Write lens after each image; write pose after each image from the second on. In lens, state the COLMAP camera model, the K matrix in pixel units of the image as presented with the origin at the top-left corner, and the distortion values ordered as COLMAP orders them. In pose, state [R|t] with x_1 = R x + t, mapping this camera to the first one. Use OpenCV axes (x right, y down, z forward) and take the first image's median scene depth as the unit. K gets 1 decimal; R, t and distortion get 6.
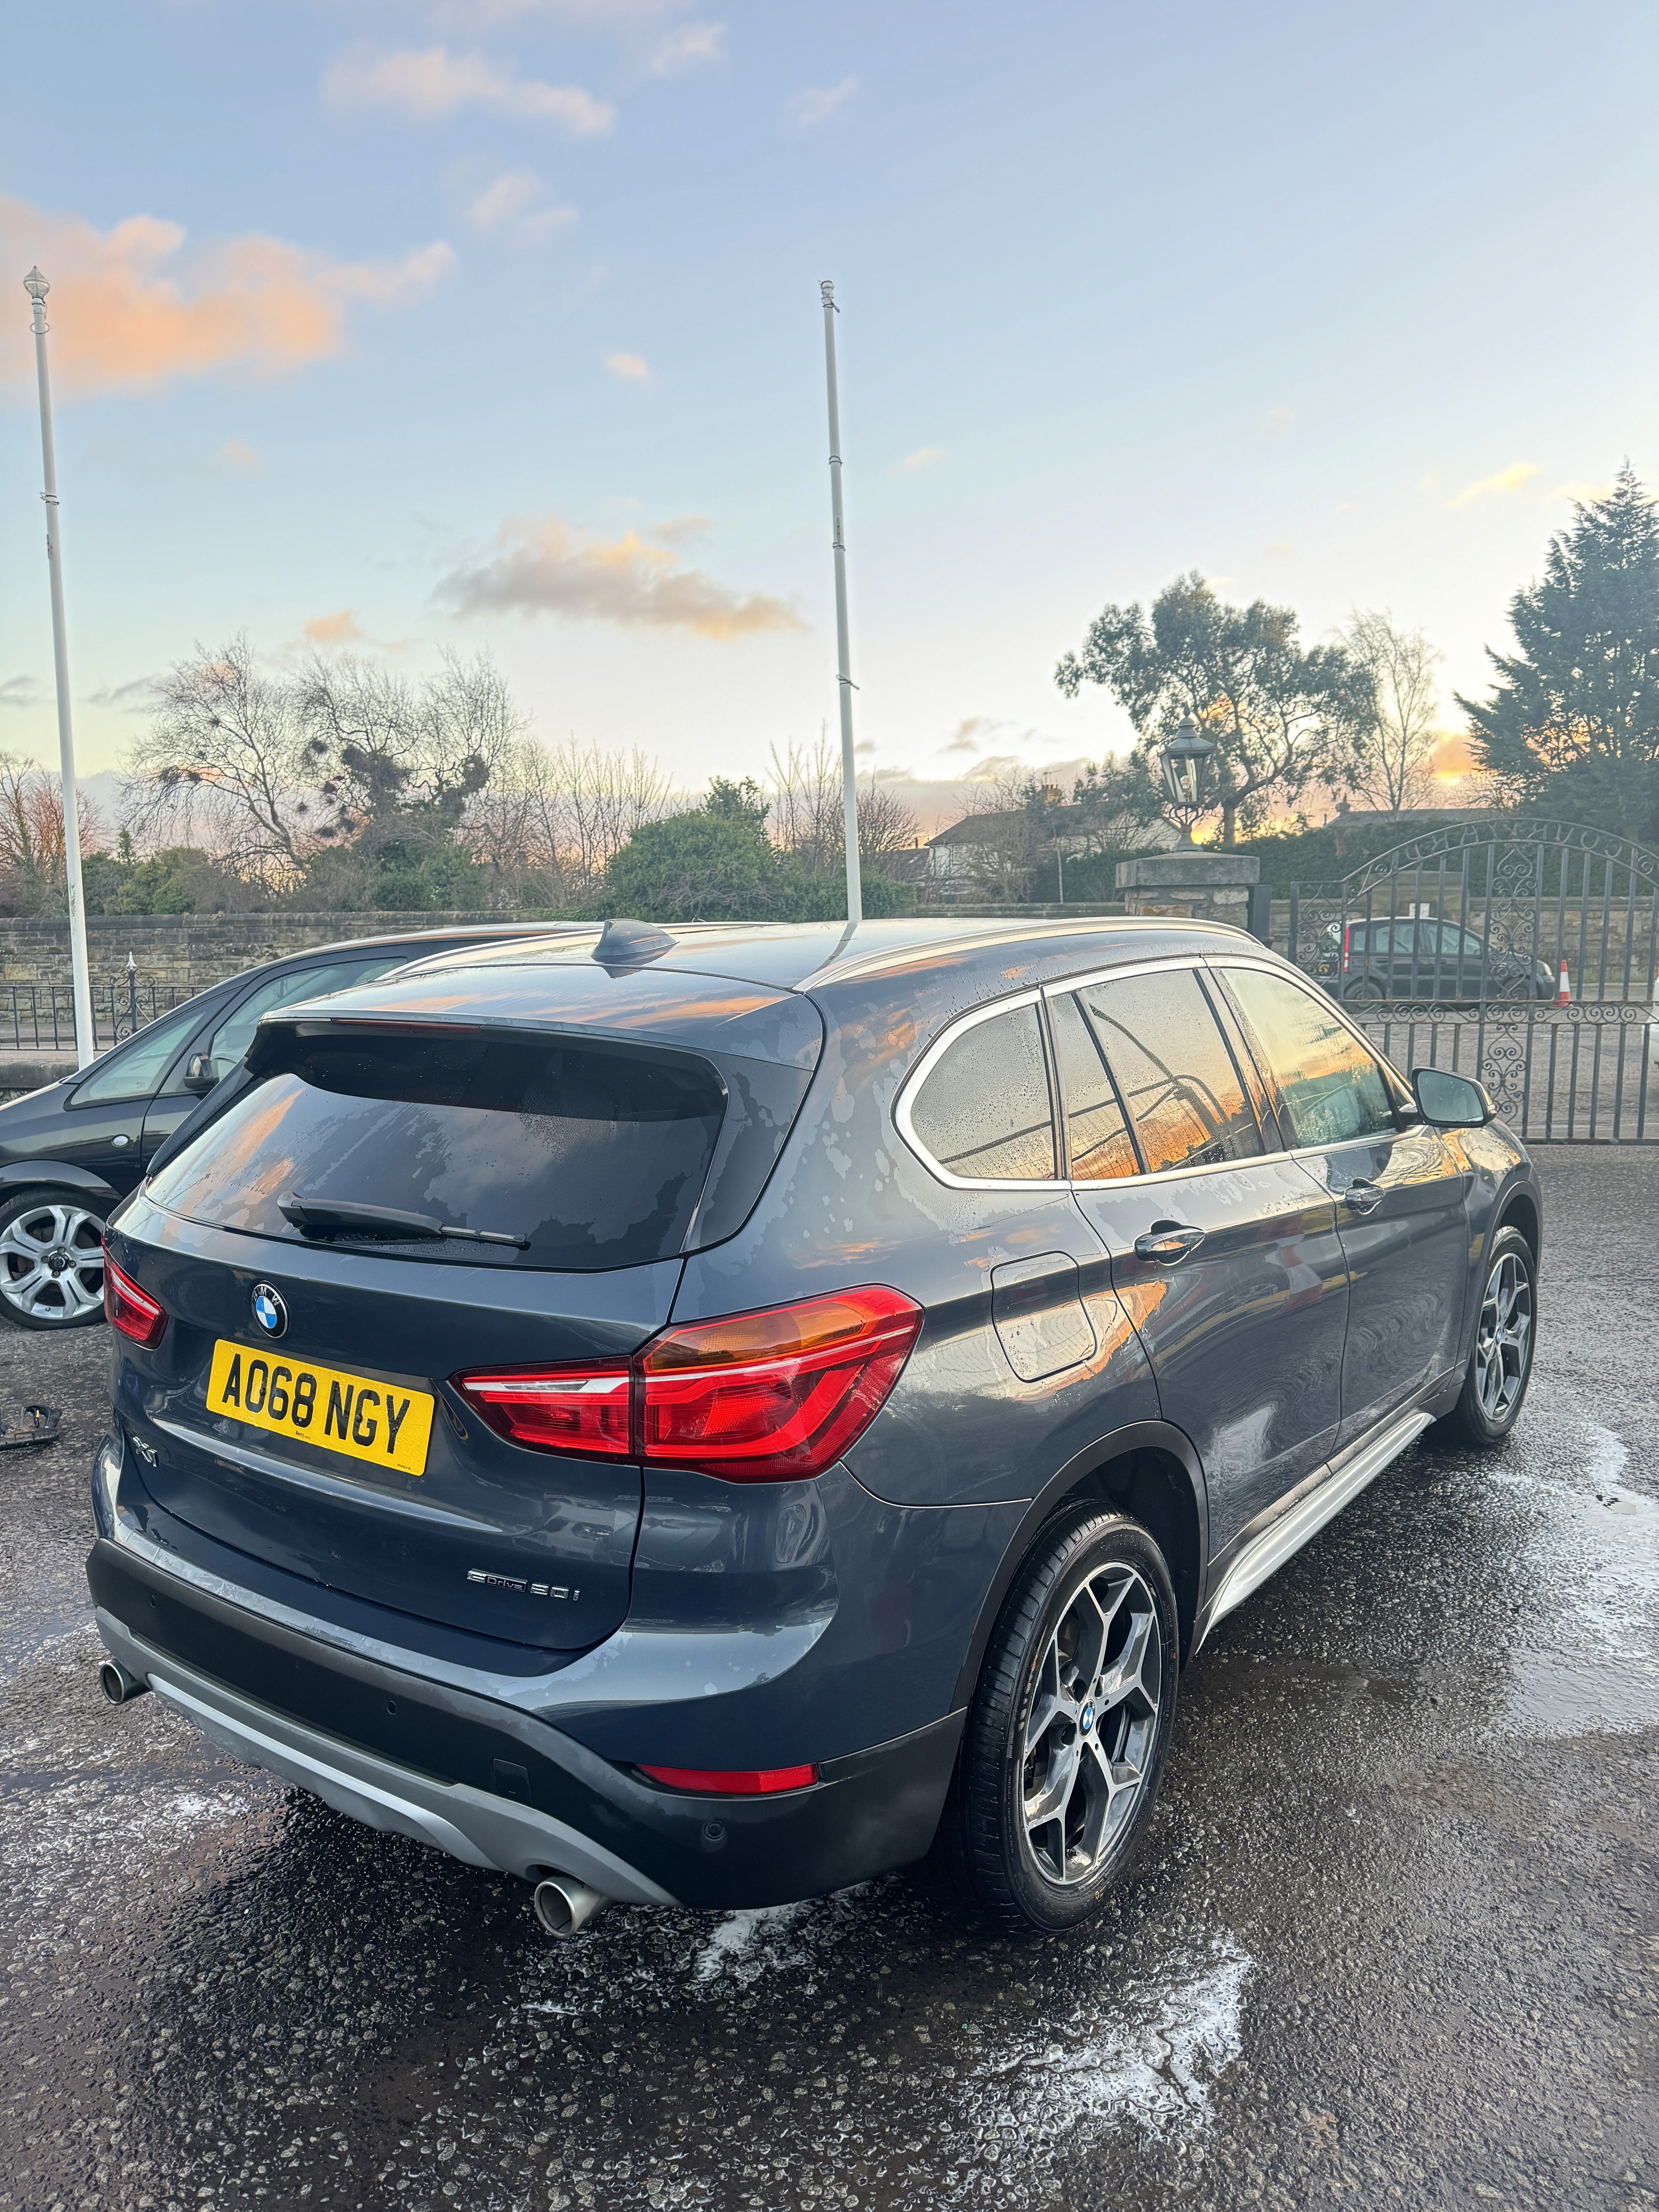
lens RADIAL K [[1577.6, 0, 829.5], [0, 1577.6, 1106.0], [0, 0, 1]] dist [0.110139, -0.178285]
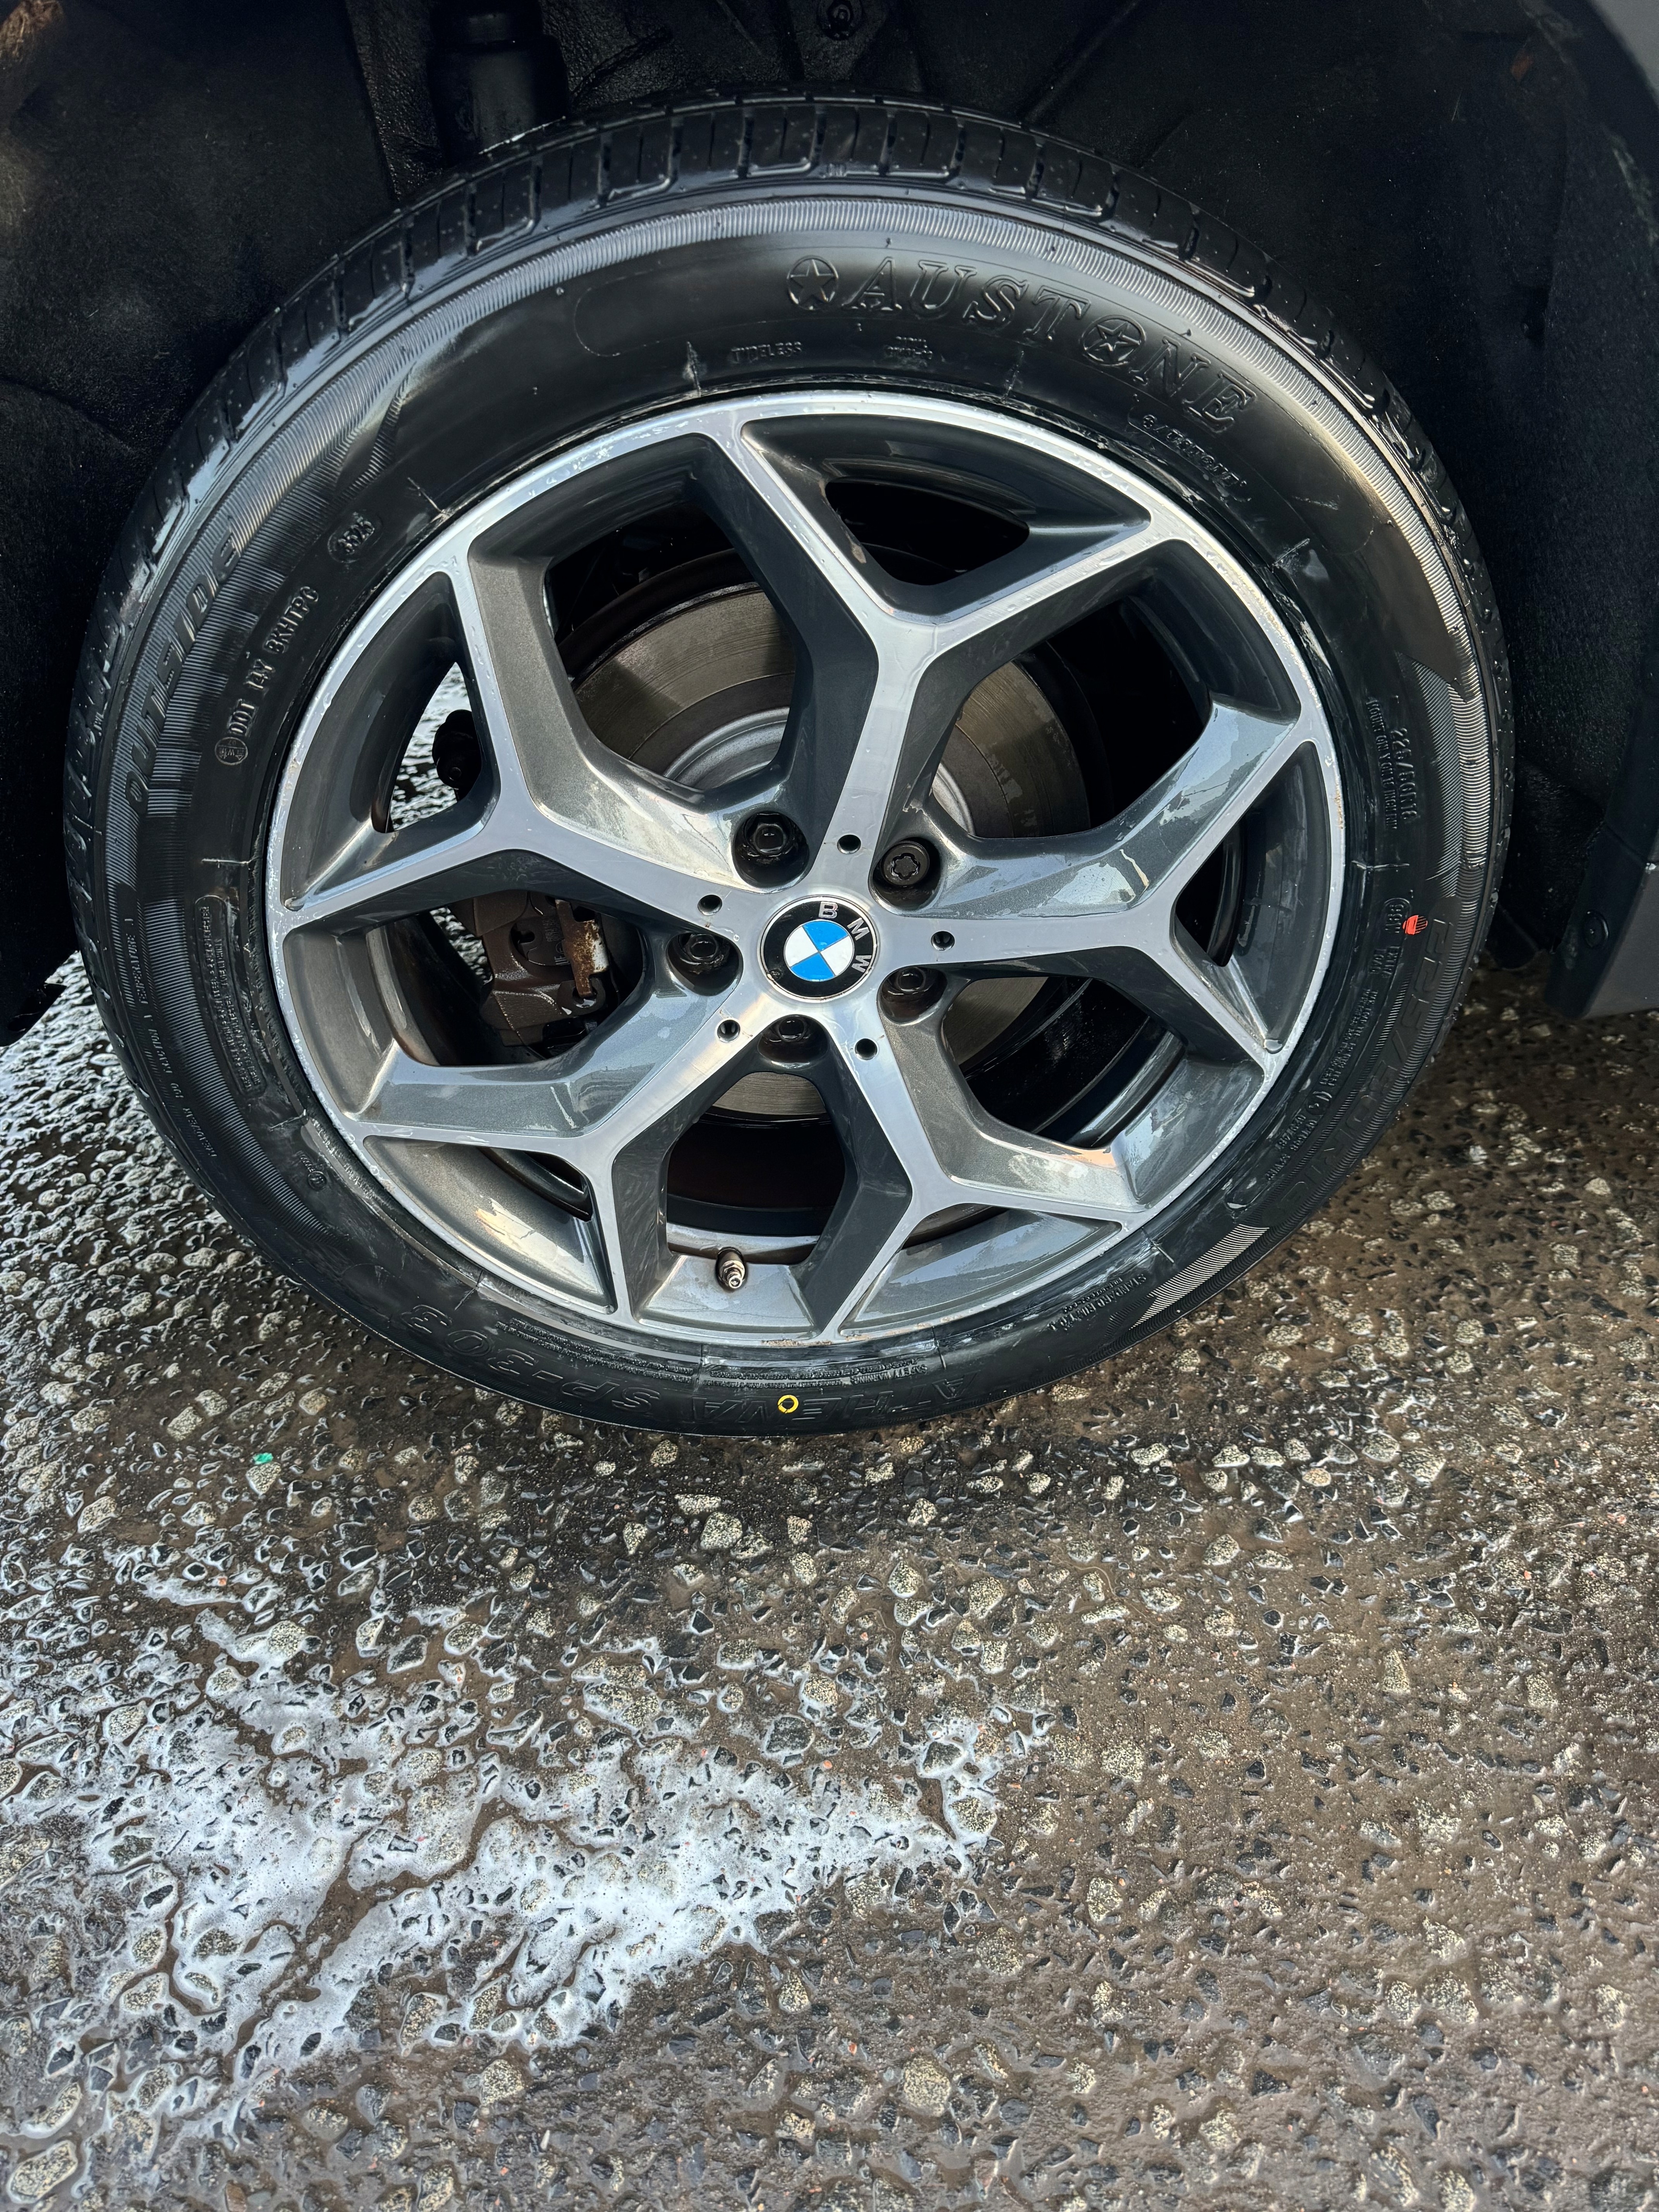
lens RADIAL K [[1598.9, 0, 830.3], [0, 1598.9, 1136.5], [0, 0, 1]] dist [0.033055, -0.049002]
pose [[0.660263, 0.448699, -0.602265, 0.392935], [-0.057910, 0.829942, 0.554835, 0.277574], [0.748799, -0.331460, 0.573964, 0.916204]]
